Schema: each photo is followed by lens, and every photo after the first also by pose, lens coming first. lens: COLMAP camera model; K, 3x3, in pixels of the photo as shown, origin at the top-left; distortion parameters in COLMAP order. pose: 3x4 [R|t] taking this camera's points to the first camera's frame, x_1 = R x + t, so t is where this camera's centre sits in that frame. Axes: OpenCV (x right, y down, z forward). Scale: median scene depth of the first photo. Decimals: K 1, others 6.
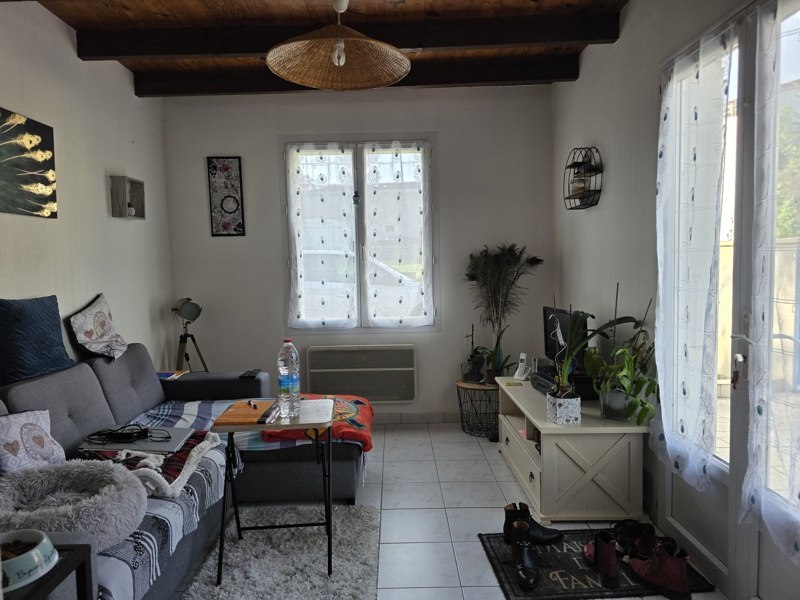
lens RADIAL K [[527.7, 0, 398.8], [0, 527.7, 288.3], [0, 0, 1]] dist [0.006375, 0.000887]
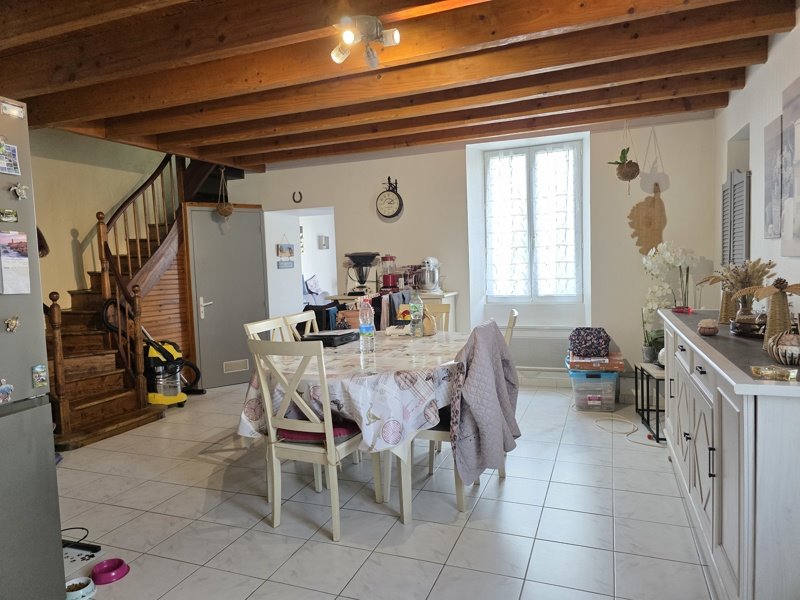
lens RADIAL K [[527.7, 0, 398.8], [0, 527.7, 288.3], [0, 0, 1]] dist [0.006375, 0.000887]
pose [[0.928984, 0.014027, -0.369854, 1.015936], [-0.007214, 0.999778, 0.019797, 0.024857], [0.370049, -0.015723, 0.928879, -1.660155]]
